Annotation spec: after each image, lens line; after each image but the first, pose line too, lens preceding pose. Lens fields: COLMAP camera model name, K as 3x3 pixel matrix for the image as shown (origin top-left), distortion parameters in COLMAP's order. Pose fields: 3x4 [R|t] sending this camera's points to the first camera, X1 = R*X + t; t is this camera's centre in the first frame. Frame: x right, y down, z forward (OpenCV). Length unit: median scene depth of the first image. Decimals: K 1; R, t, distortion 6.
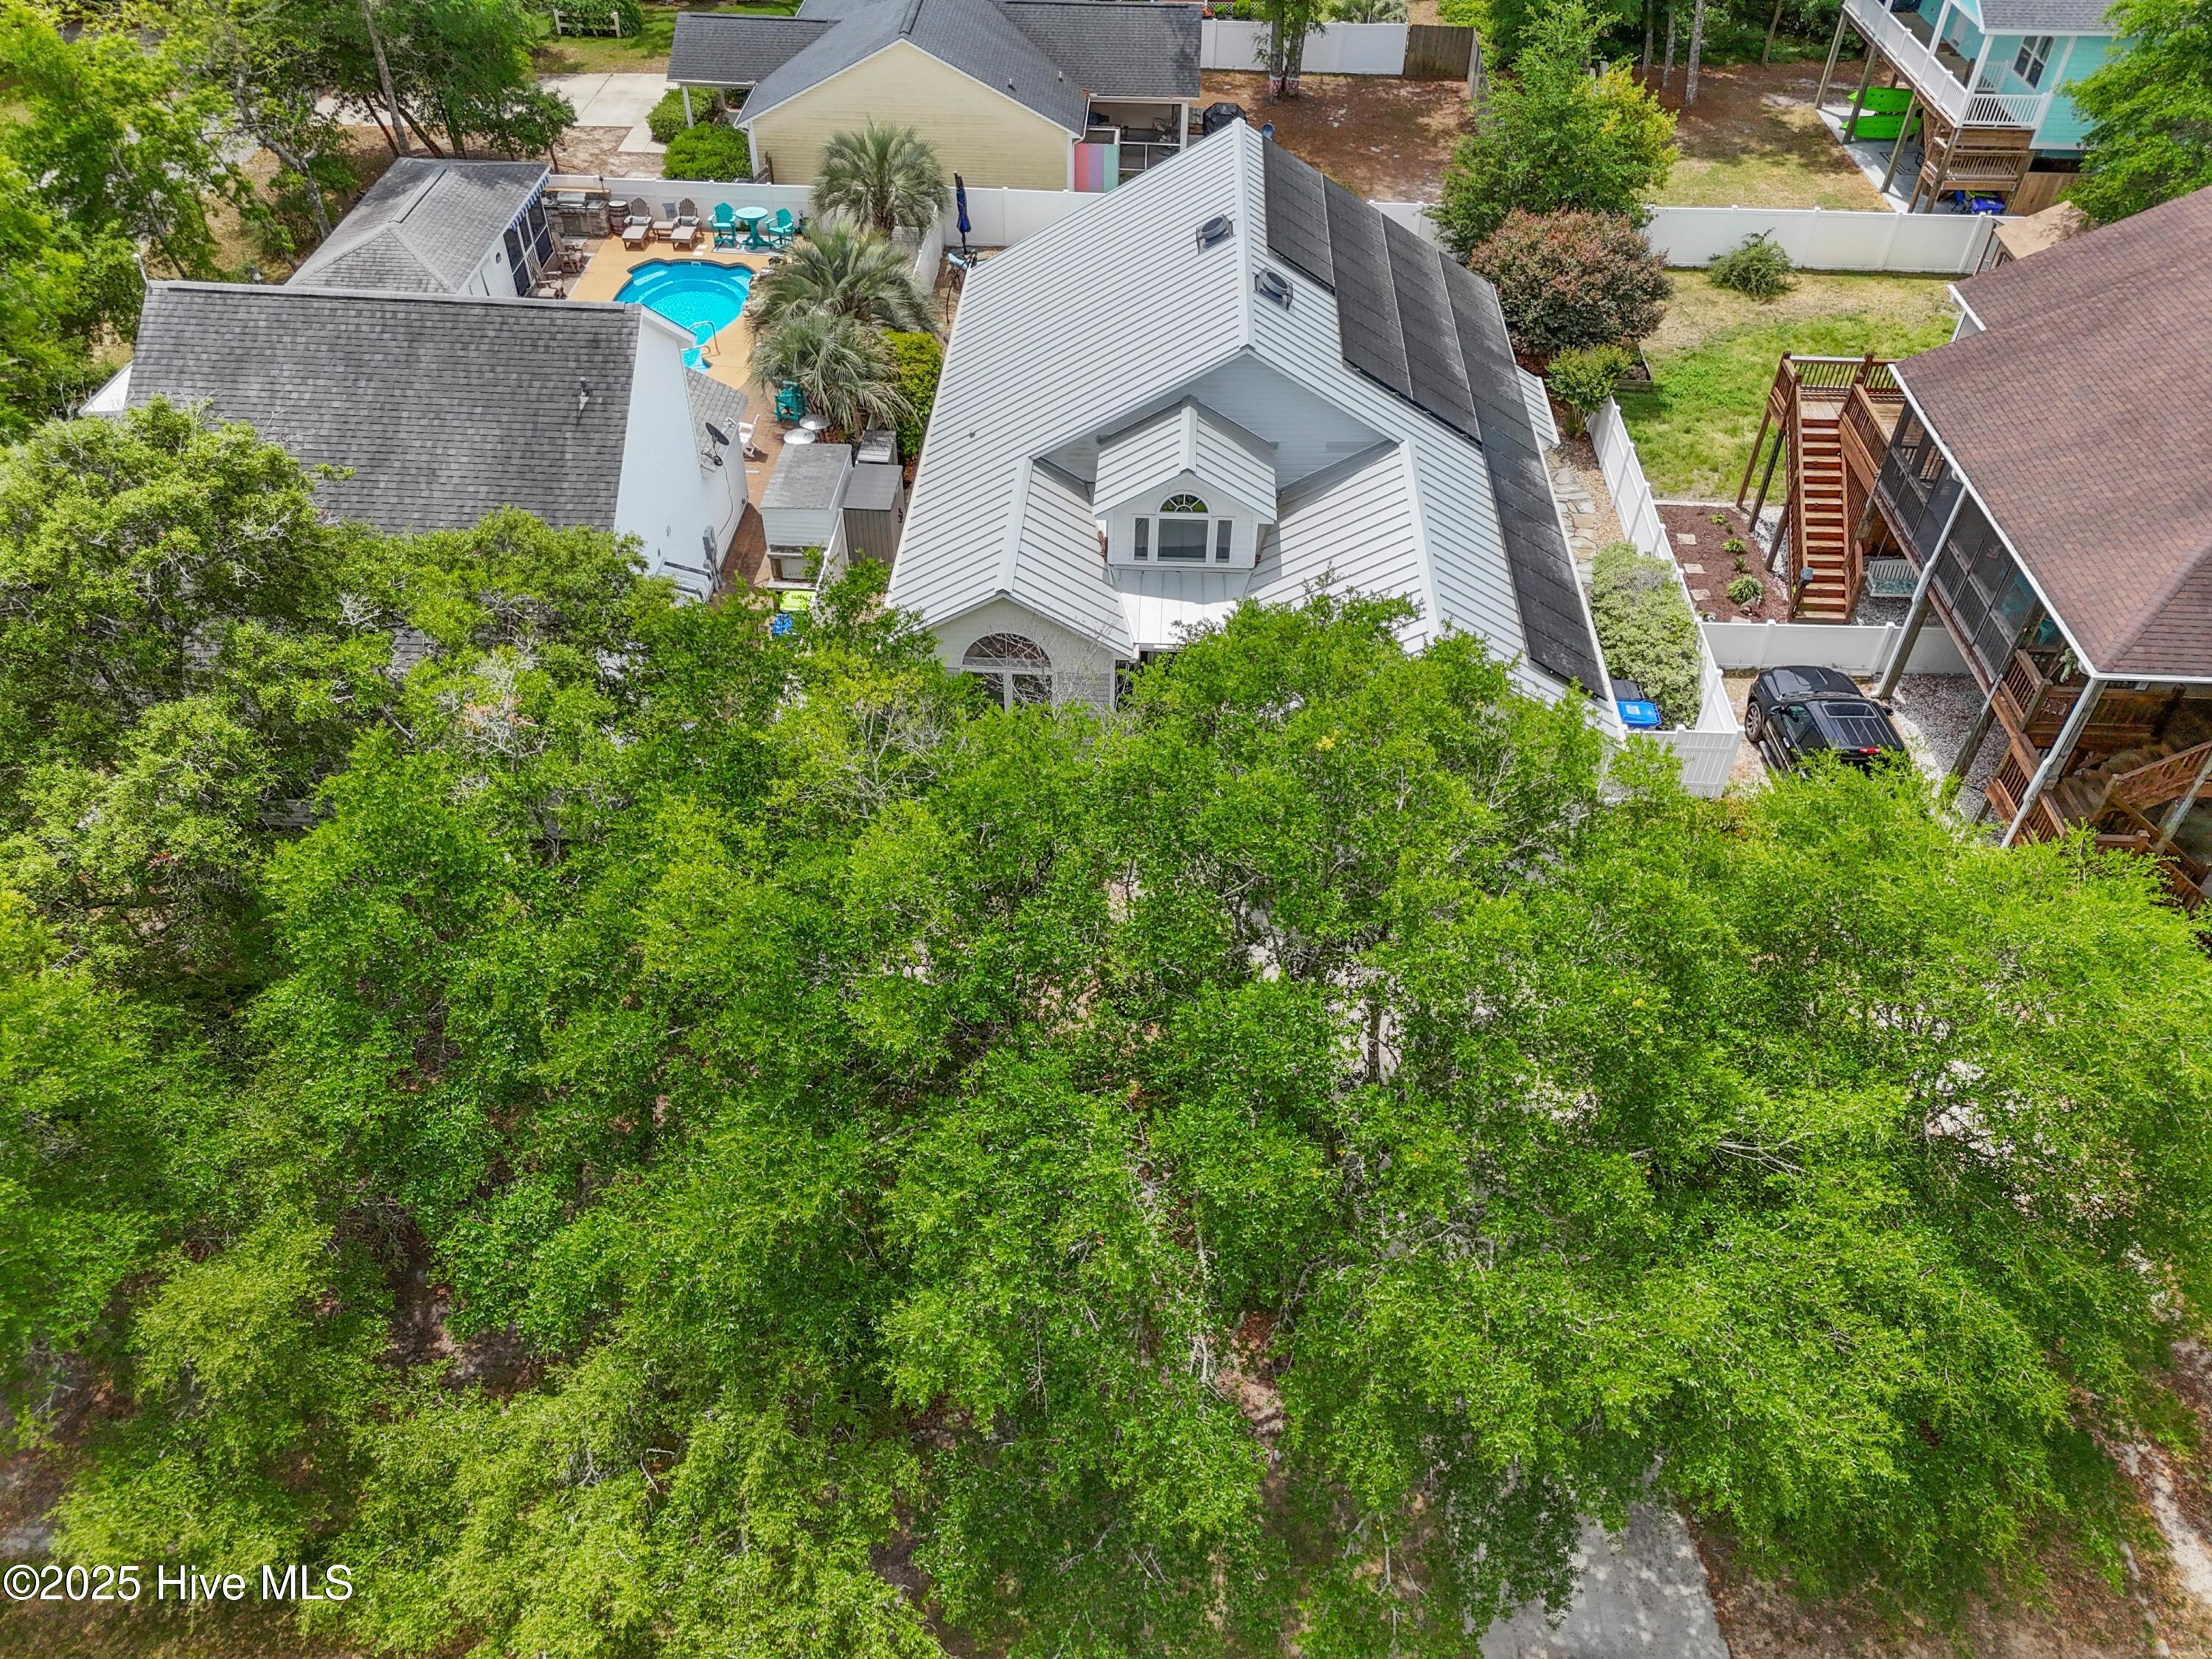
lens RADIAL K [[1630.2, 0, 1113.3], [0, 1630.2, 829.2], [0, 0, 1]] dist [0.094114, -0.096795]
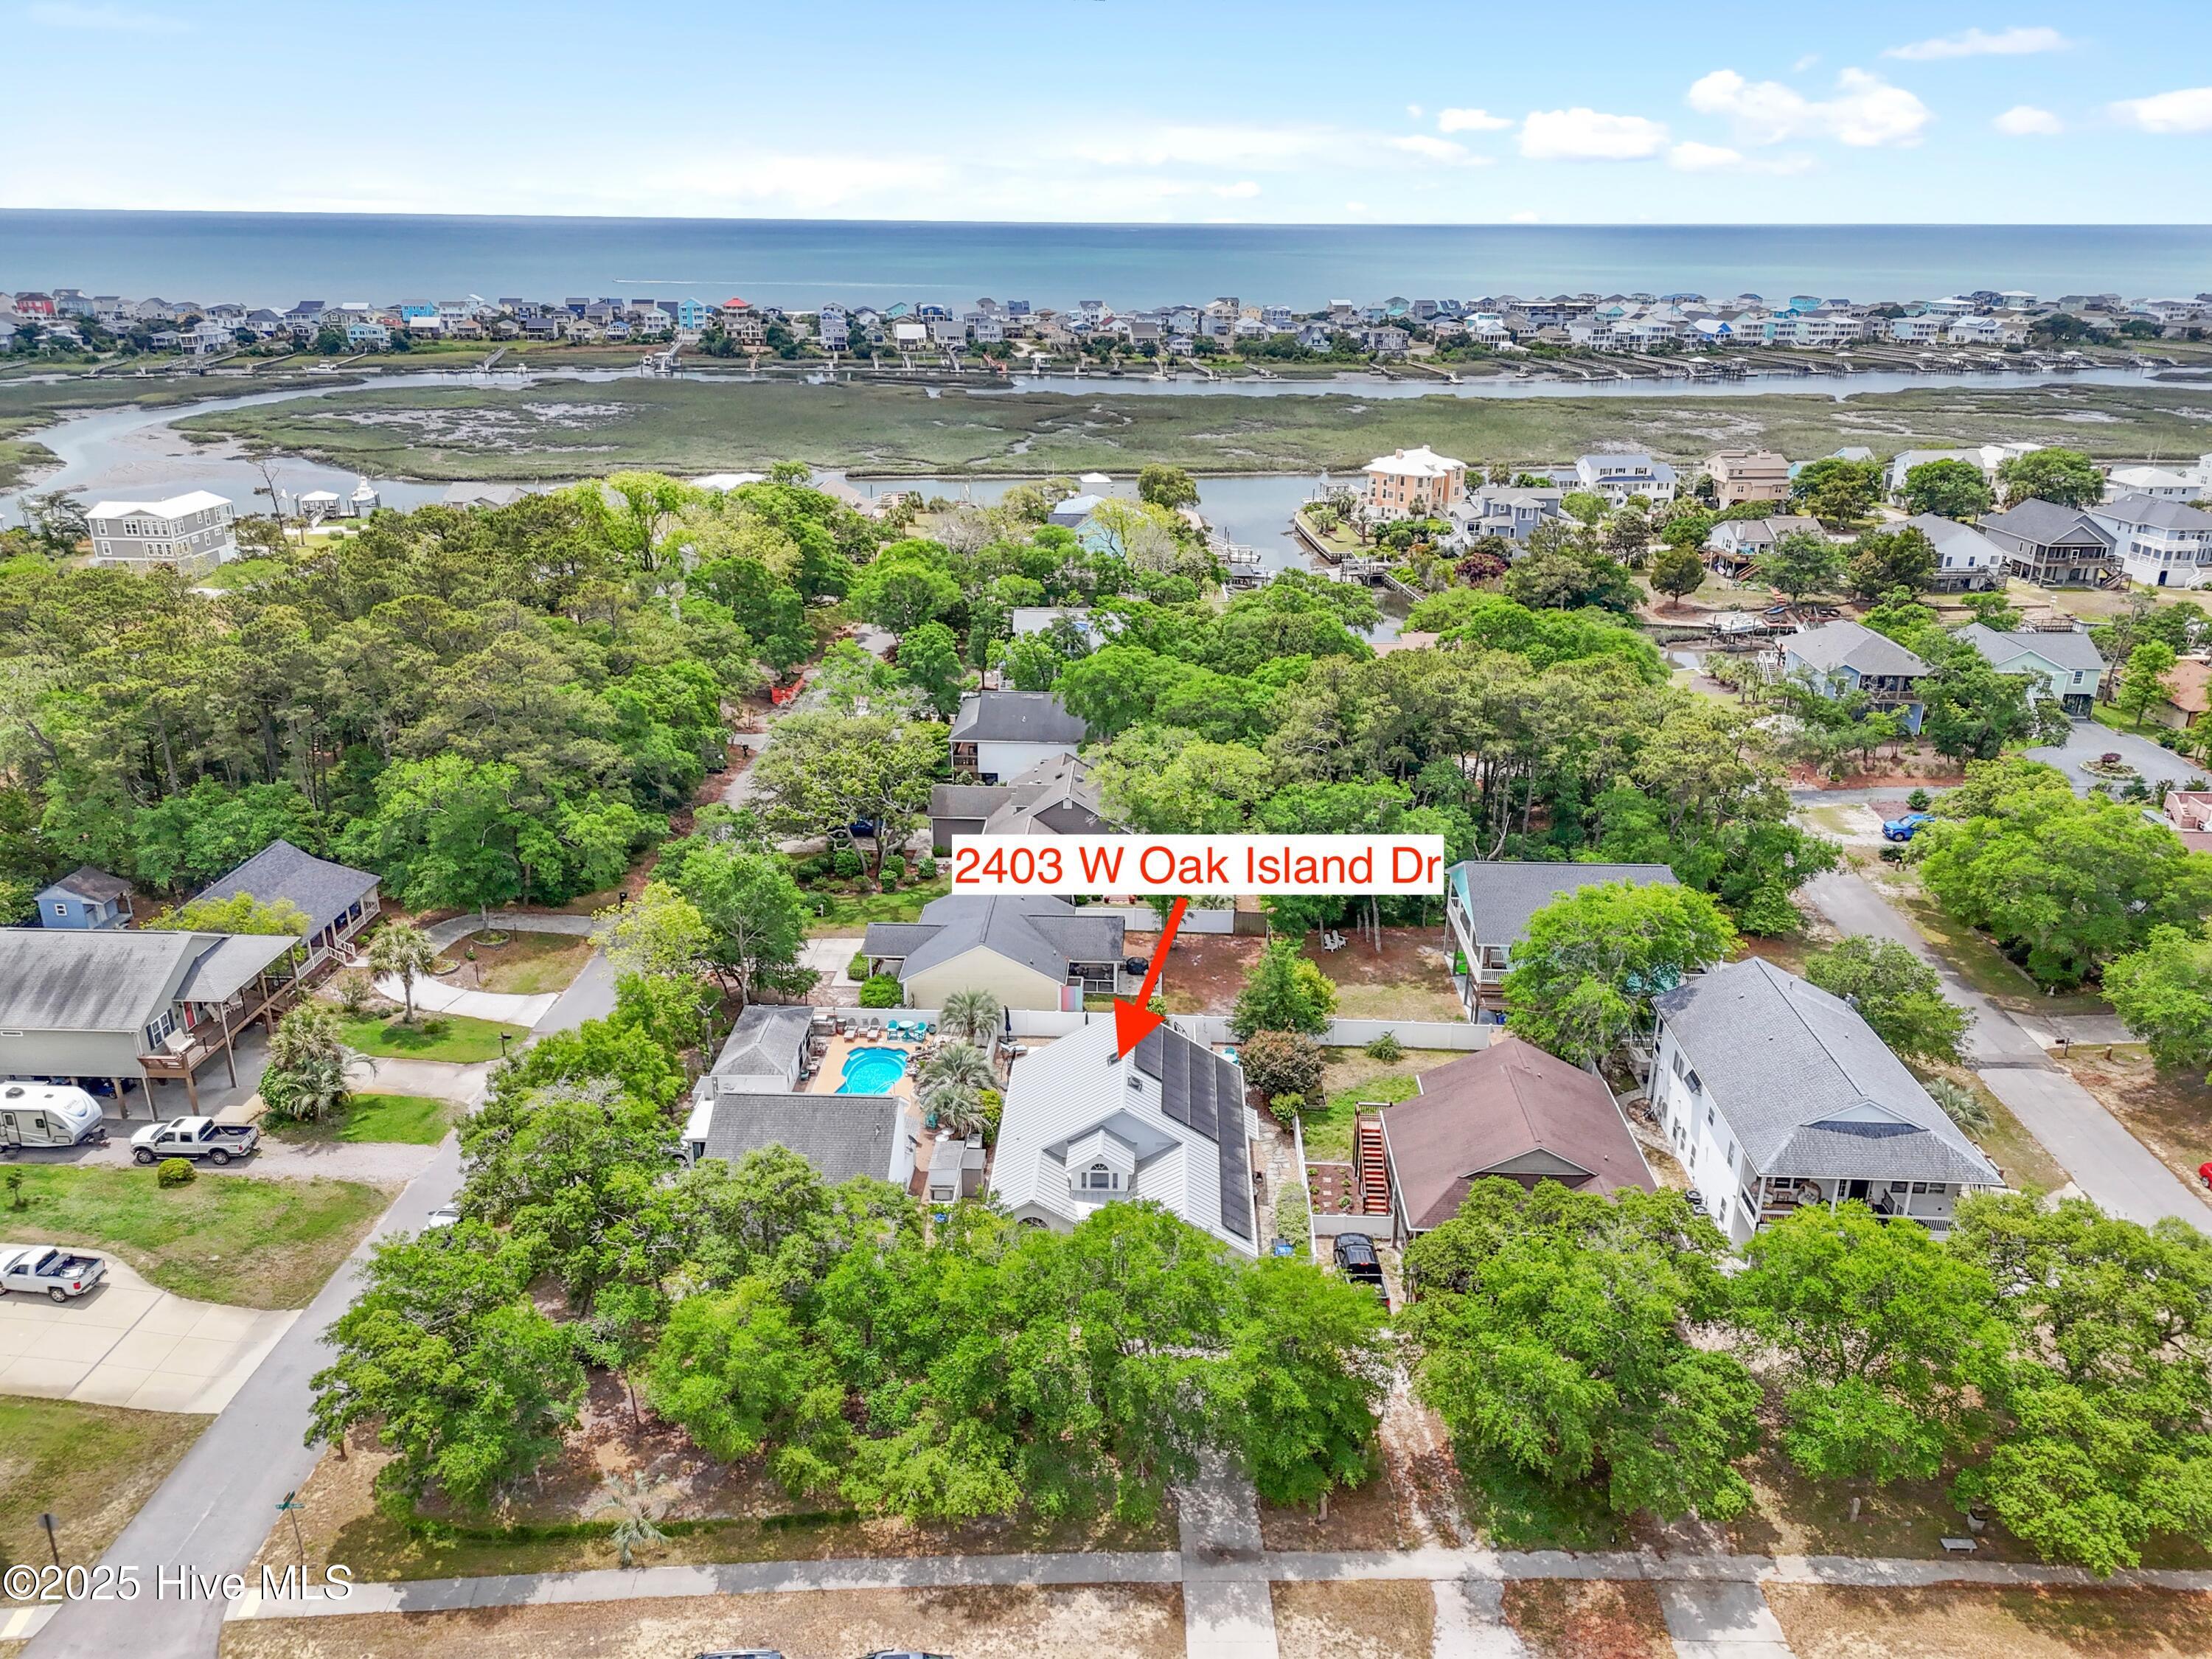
lens RADIAL K [[1630.2, 0, 1113.3], [0, 1630.2, 829.2], [0, 0, 1]] dist [0.094114, -0.096795]
pose [[0.999958, -0.007911, 0.004734, 0.045297], [0.009106, 0.927733, -0.373133, 0.225190], [-0.001440, 0.373160, 0.927766, -1.324277]]
